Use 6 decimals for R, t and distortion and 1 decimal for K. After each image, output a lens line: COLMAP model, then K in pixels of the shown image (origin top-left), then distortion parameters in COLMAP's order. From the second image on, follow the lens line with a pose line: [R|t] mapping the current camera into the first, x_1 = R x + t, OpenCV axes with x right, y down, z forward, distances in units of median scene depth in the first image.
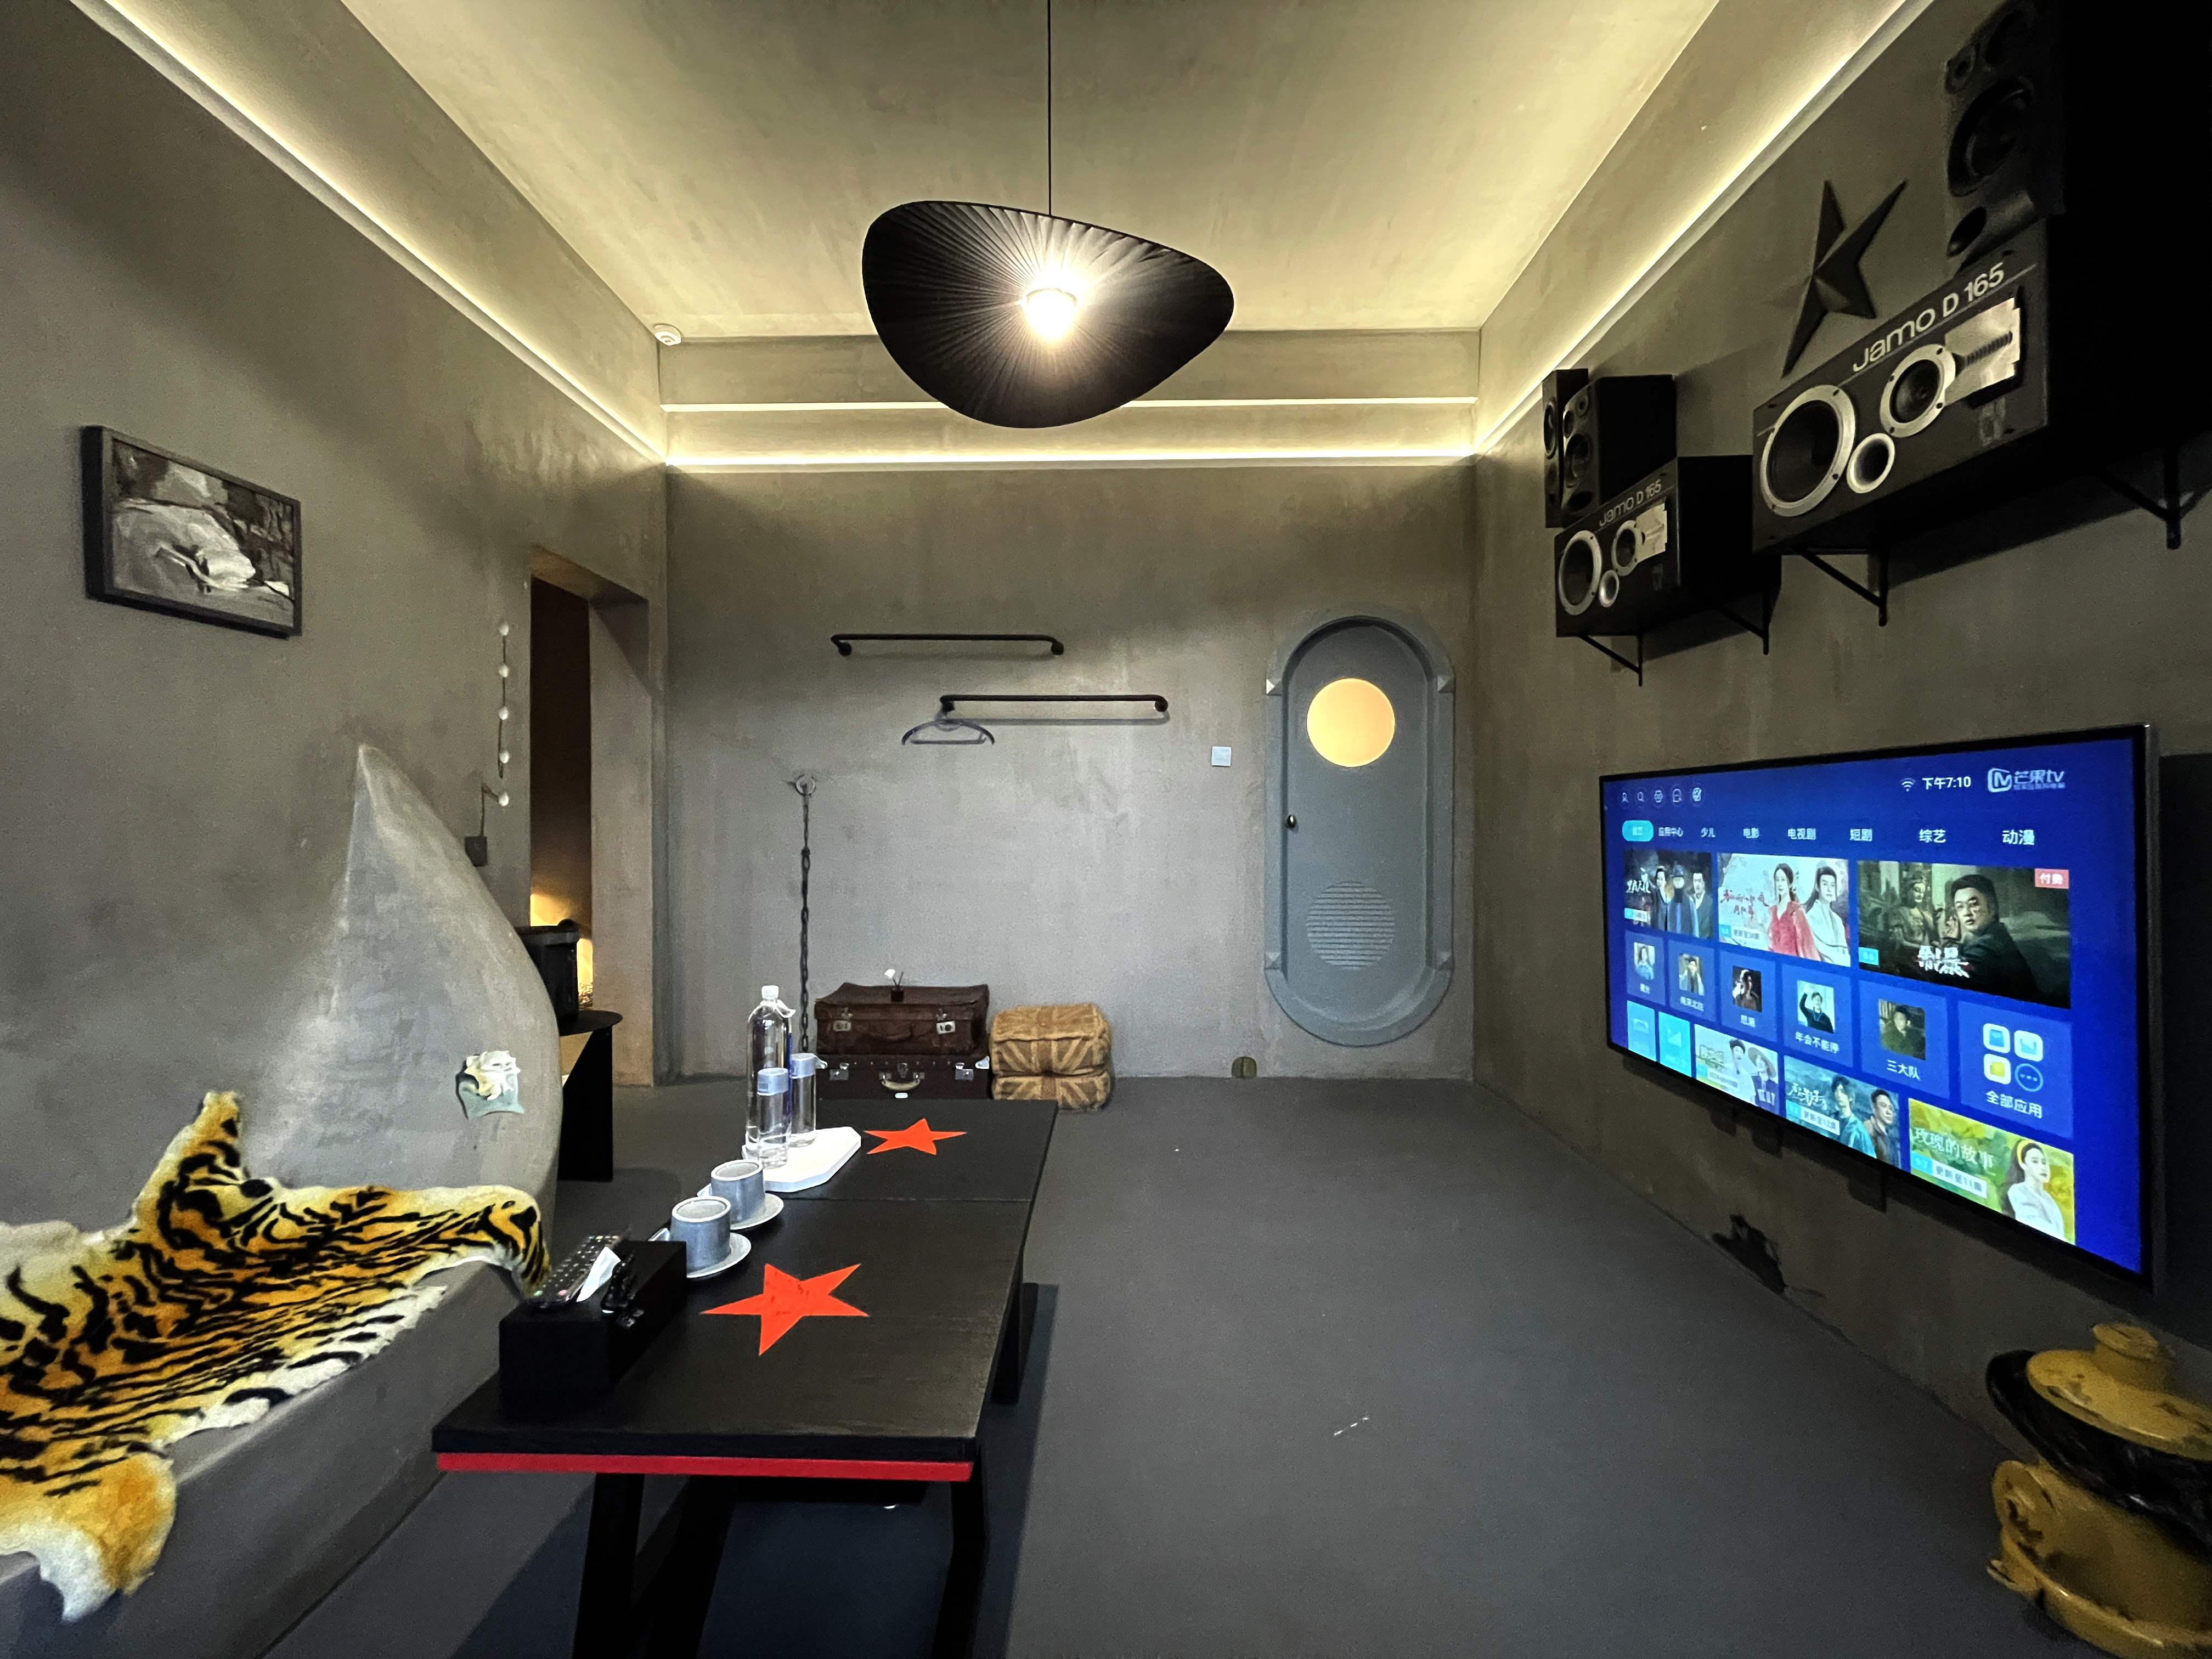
lens RADIAL K [[892.5, 0, 1111.1], [0, 892.5, 836.6], [0, 0, 1]] dist [-0.008464, 0.003527]
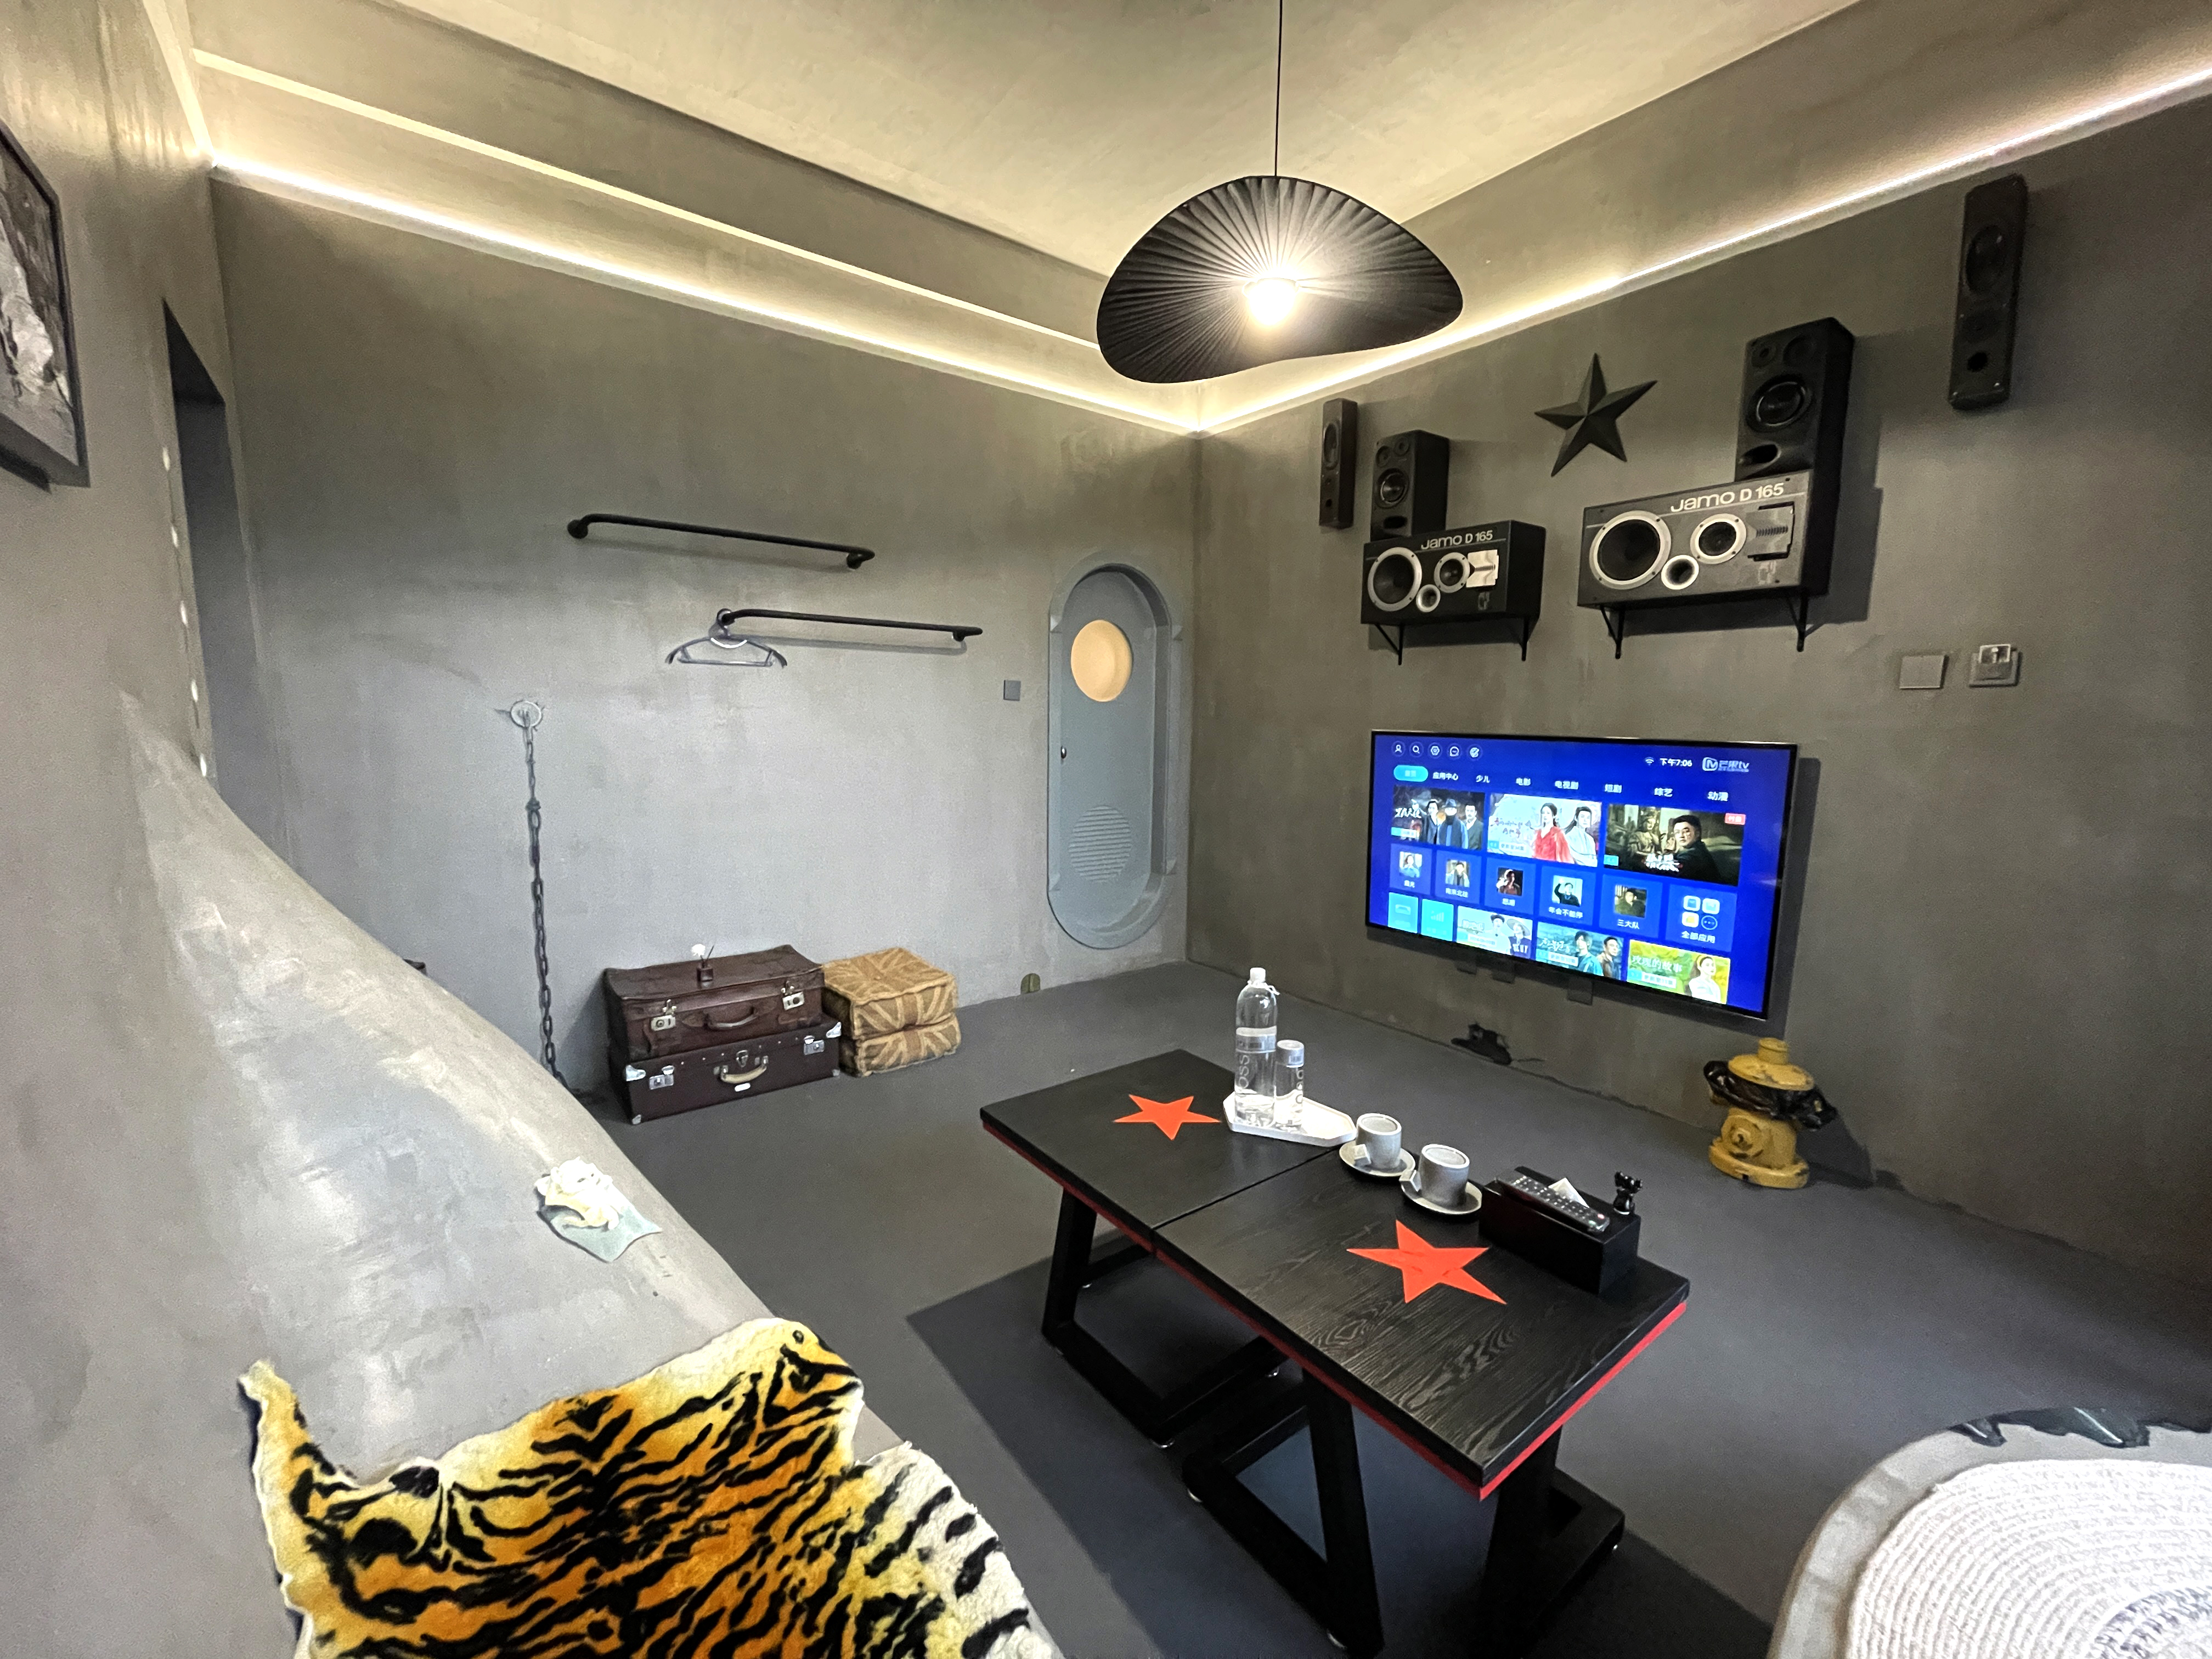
lens RADIAL K [[892.5, 0, 1101.7], [0, 892.5, 831.4], [0, 0, 1]] dist [-0.008464, 0.003527]
pose [[0.785571, -0.071251, 0.614656, -0.822341], [-0.006261, 0.992382, 0.123040, -0.106364], [-0.618740, -0.100505, 0.779140, 0.250288]]
